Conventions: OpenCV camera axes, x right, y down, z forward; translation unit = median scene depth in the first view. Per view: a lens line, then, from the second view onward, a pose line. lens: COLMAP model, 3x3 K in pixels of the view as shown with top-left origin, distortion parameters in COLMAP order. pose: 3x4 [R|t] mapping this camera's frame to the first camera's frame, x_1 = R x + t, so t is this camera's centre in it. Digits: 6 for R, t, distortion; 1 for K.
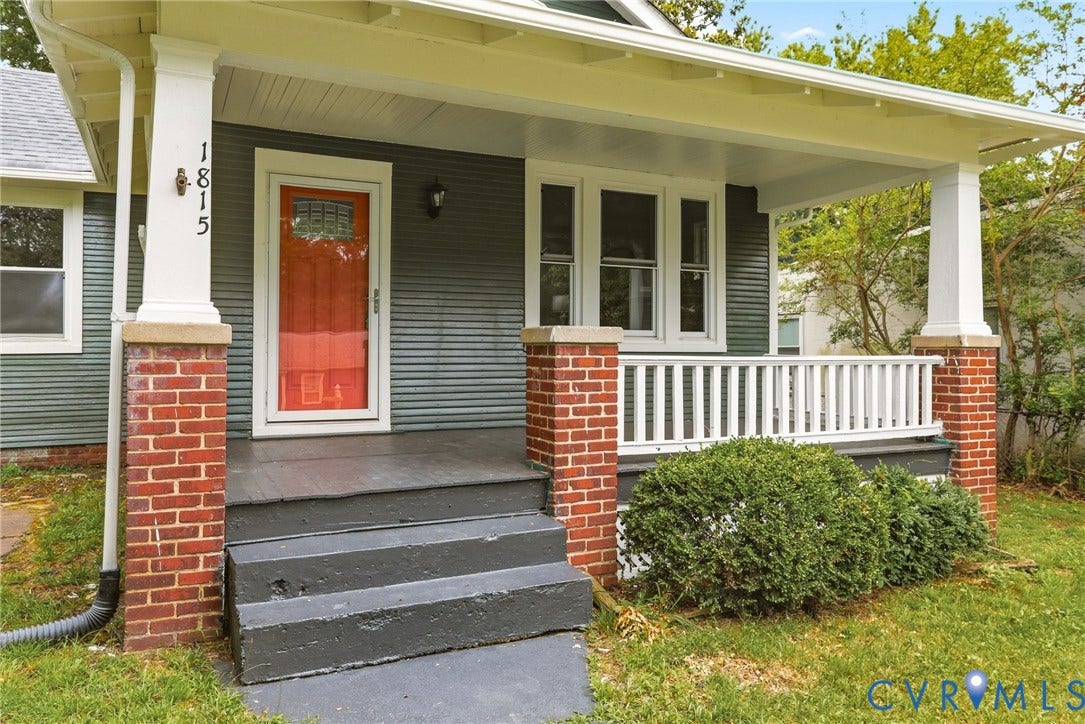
lens RADIAL K [[783.2, 0, 538.9], [0, 783.2, 325.4], [0, 0, 1]] dist [0.000921, 0.000080]
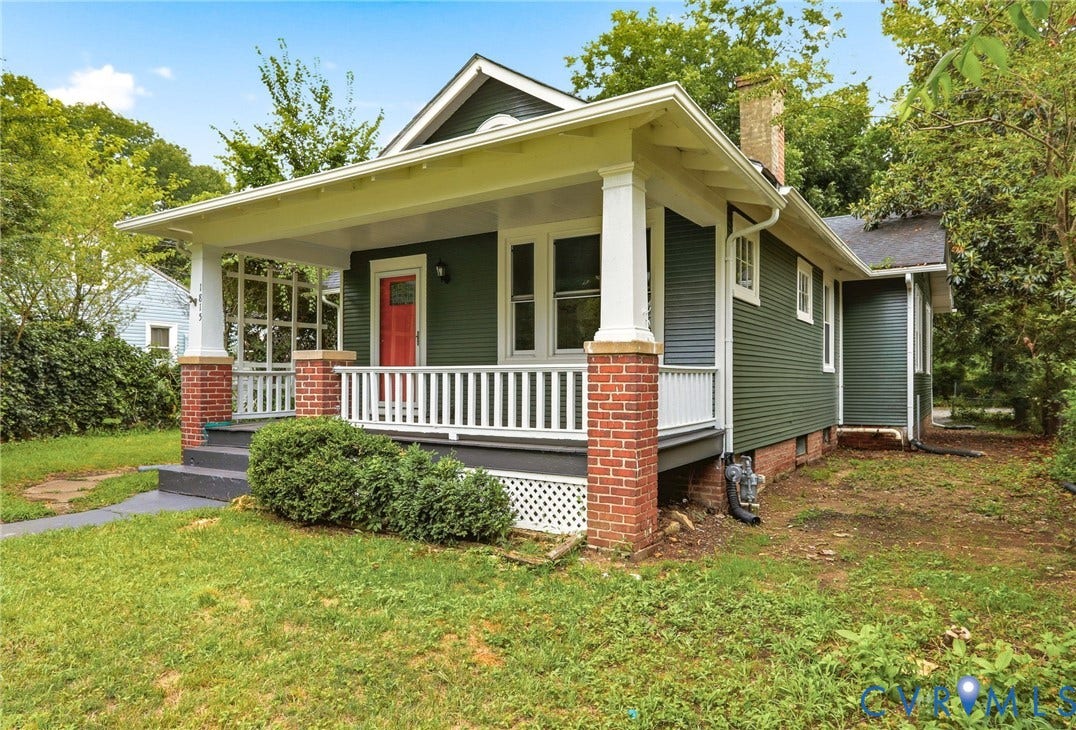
lens RADIAL K [[676.0, 0, 538.0], [0, 676.0, 365.0], [0, 0, 1]] dist [-0.000059, -0.001731]
pose [[0.527713, -0.019864, -0.849190, 1.163550], [0.029992, 0.999539, -0.004743, 0.041149], [0.848893, -0.022966, 0.528066, 0.452219]]
